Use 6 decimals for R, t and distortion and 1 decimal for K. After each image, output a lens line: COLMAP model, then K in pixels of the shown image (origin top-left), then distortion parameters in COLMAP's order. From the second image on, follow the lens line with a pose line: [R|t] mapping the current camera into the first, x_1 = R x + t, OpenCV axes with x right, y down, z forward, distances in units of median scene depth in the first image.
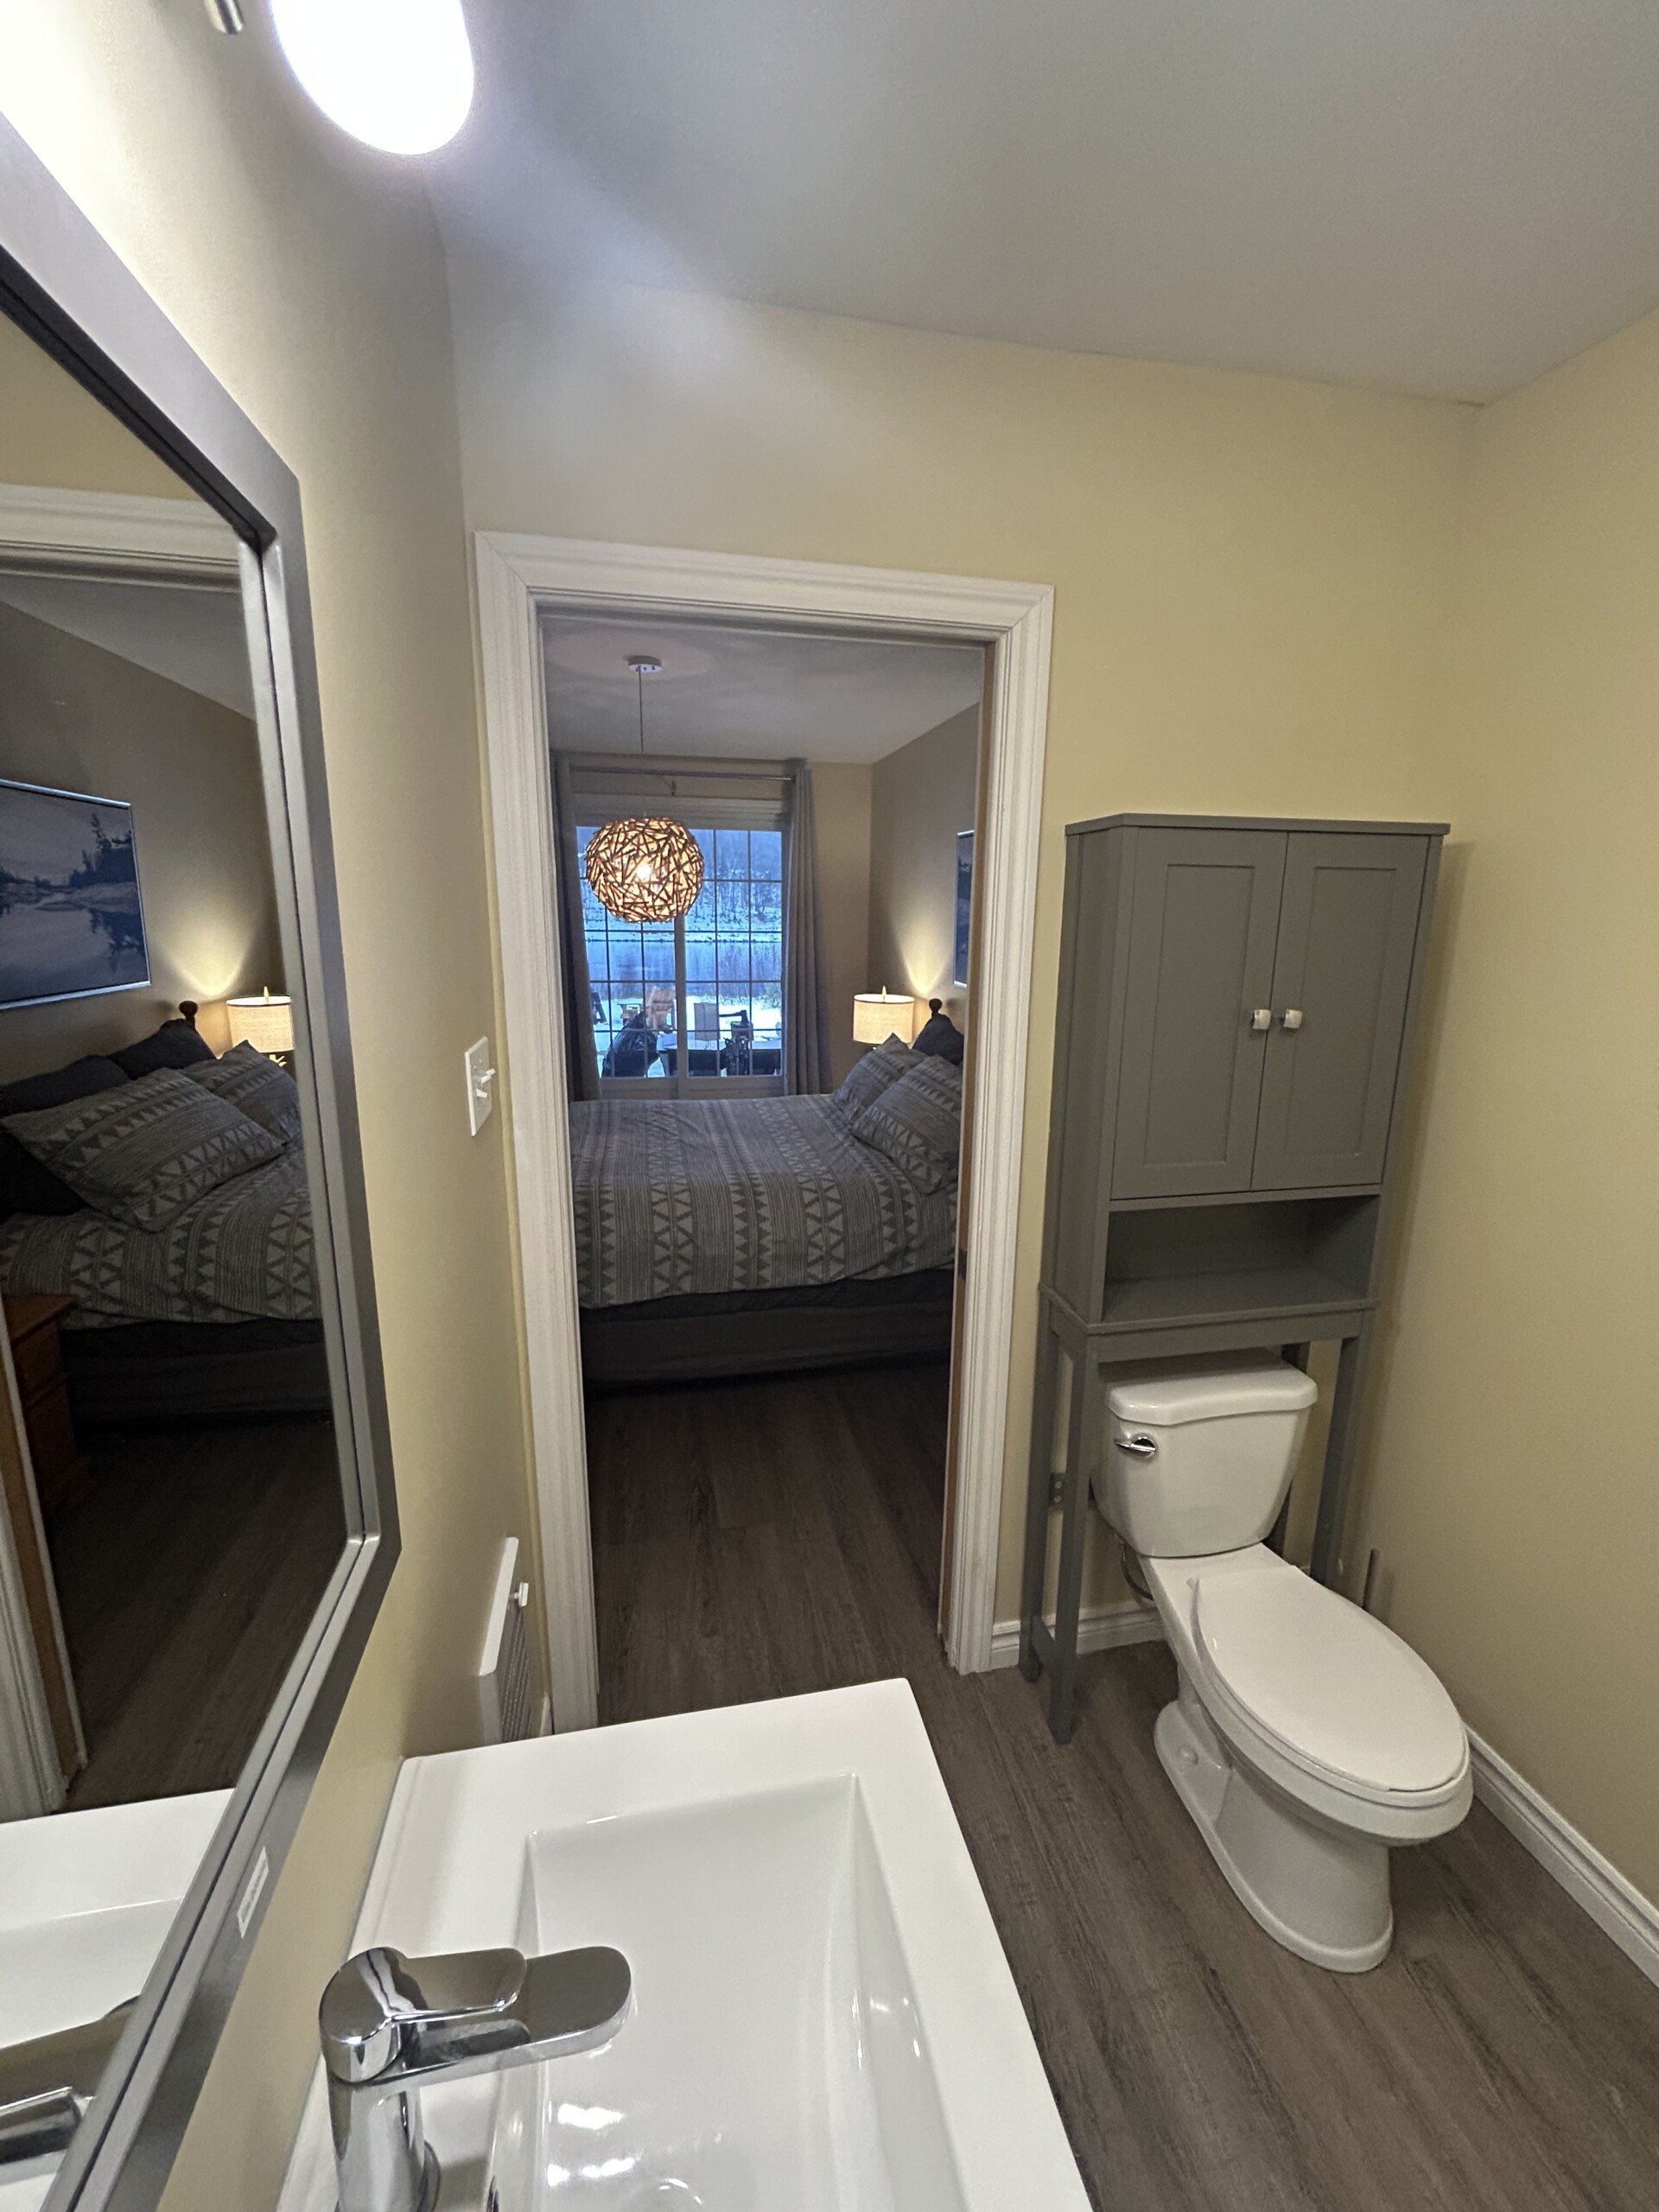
lens RADIAL K [[903.0, 0, 827.4], [0, 903.0, 1108.5], [0, 0, 1]] dist [0.001855, 0.000315]
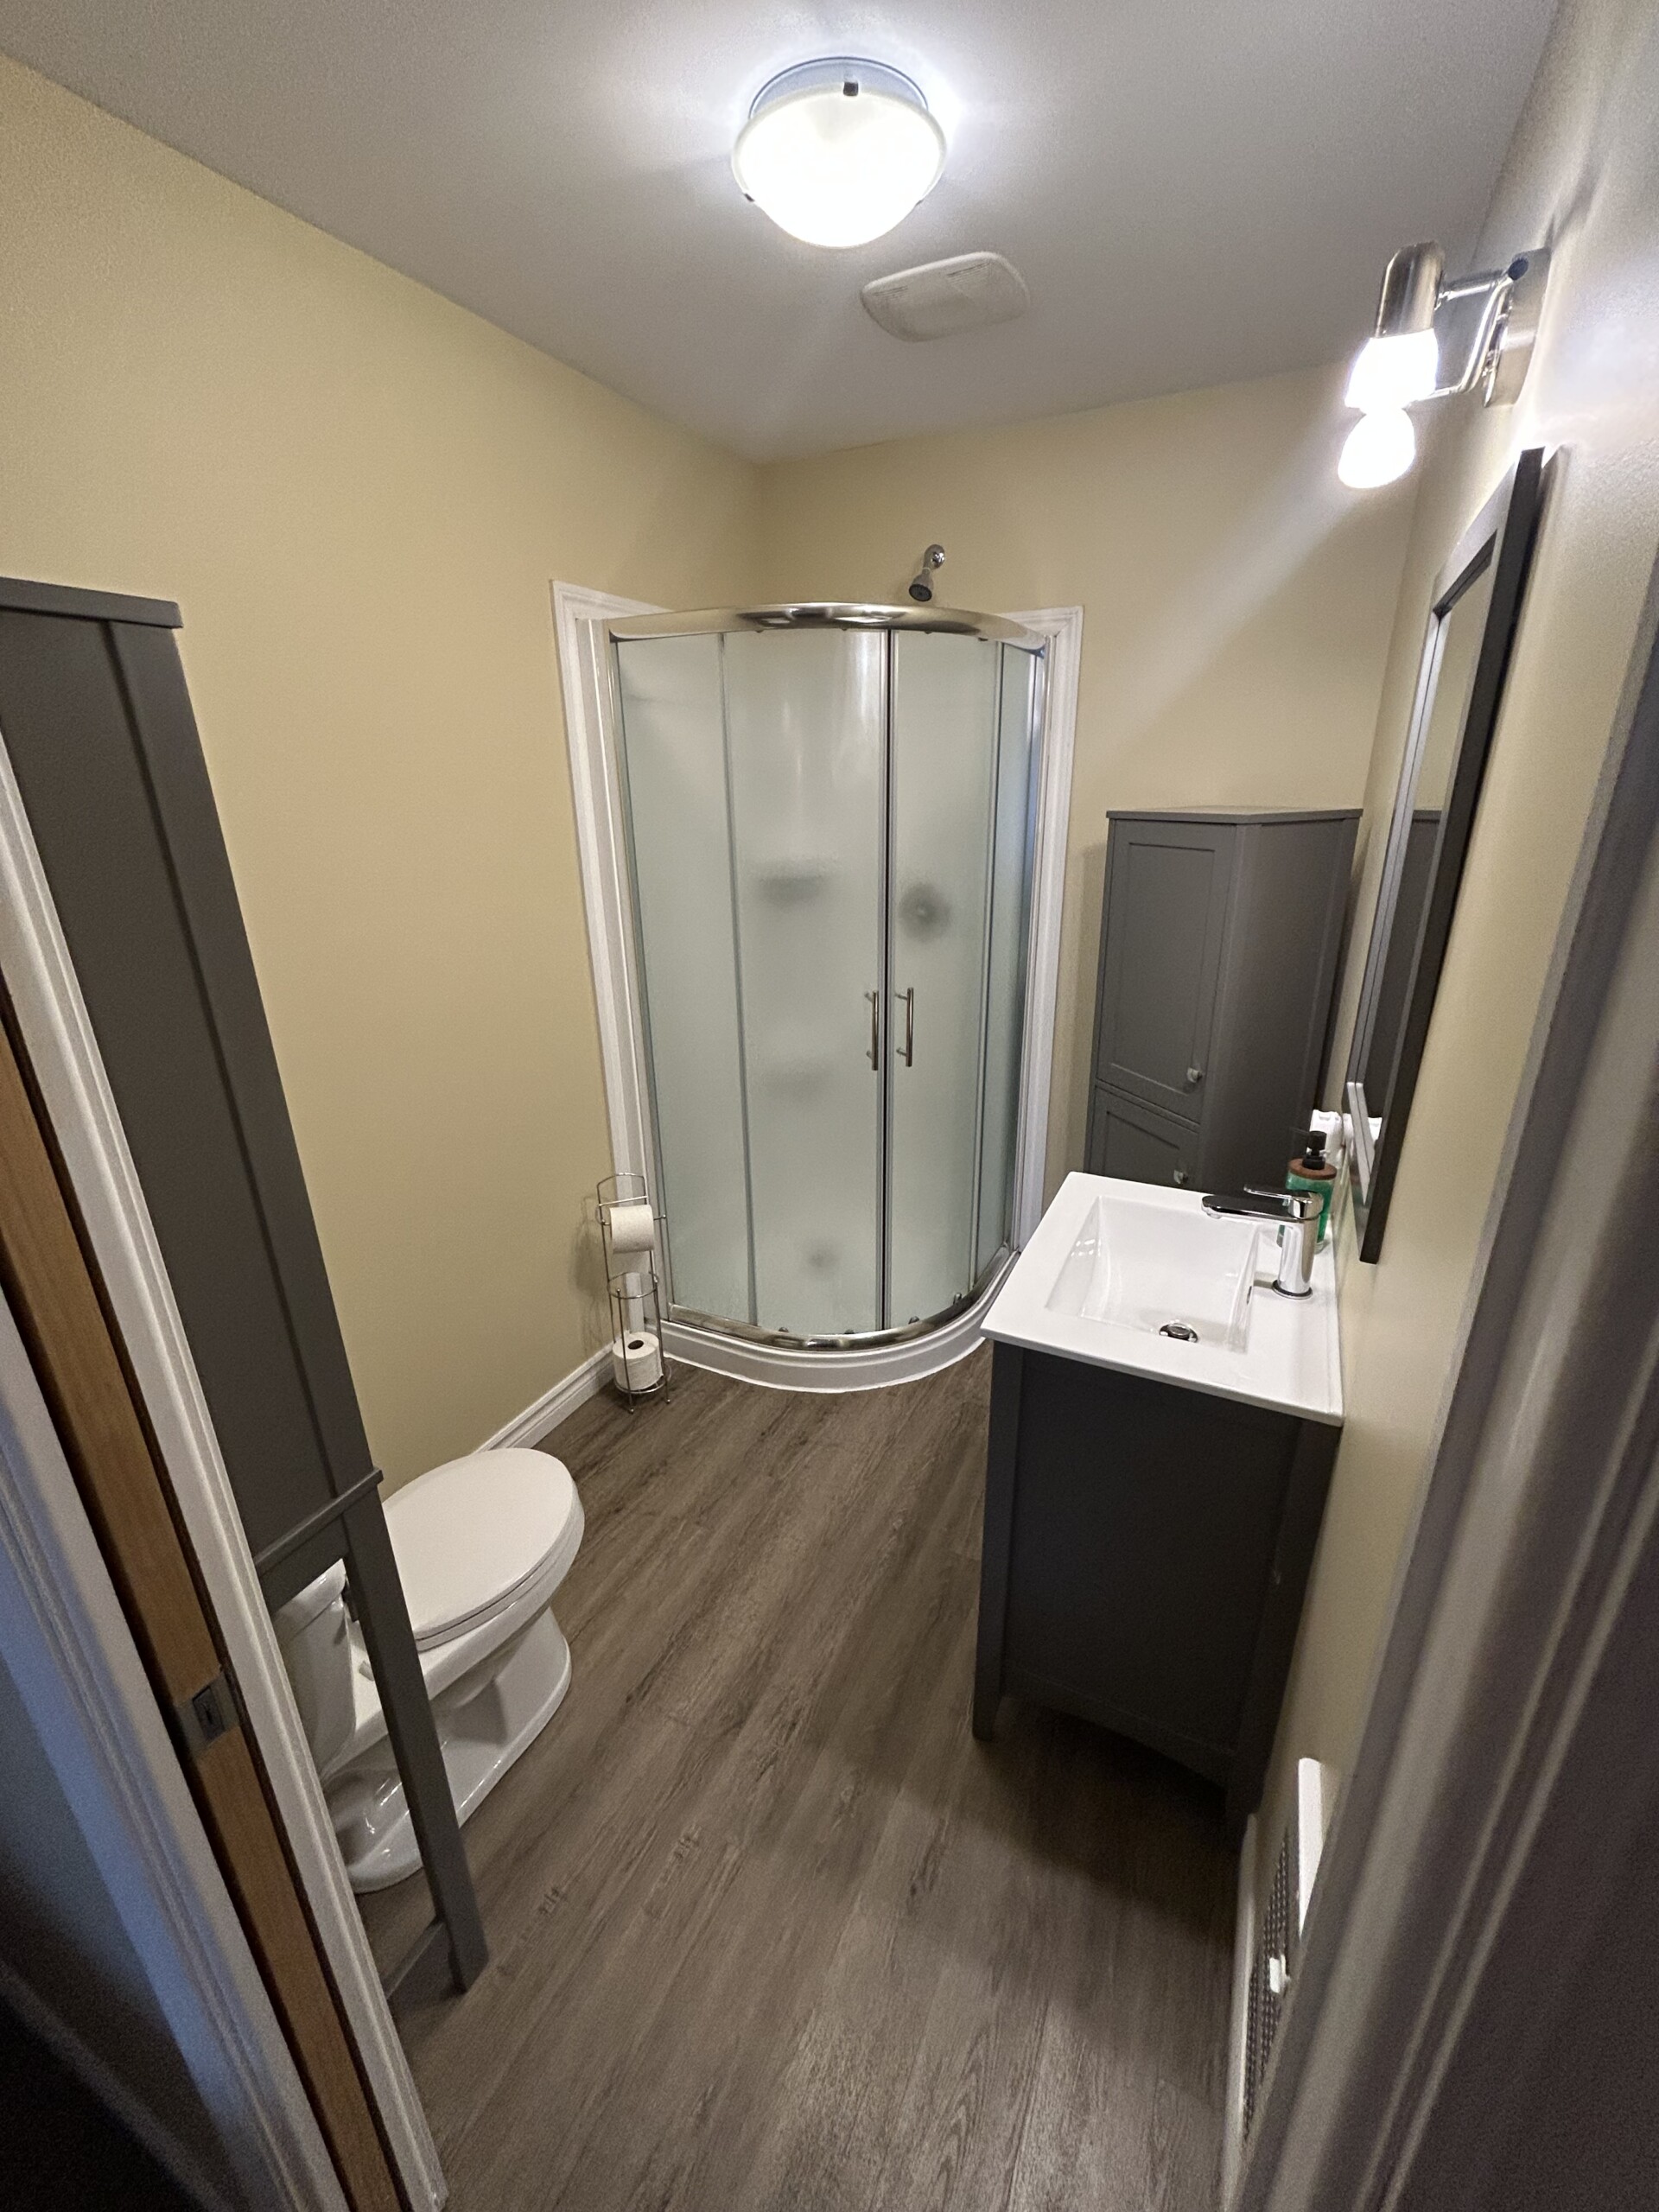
lens RADIAL K [[903.0, 0, 825.3], [0, 903.0, 1106.9], [0, 0, 1]] dist [0.001855, 0.000315]
pose [[-0.791022, -0.212073, 0.573855, -0.285757], [0.133000, 0.855952, 0.499657, -0.275883], [-0.597156, 0.471562, -0.648871, 1.148776]]
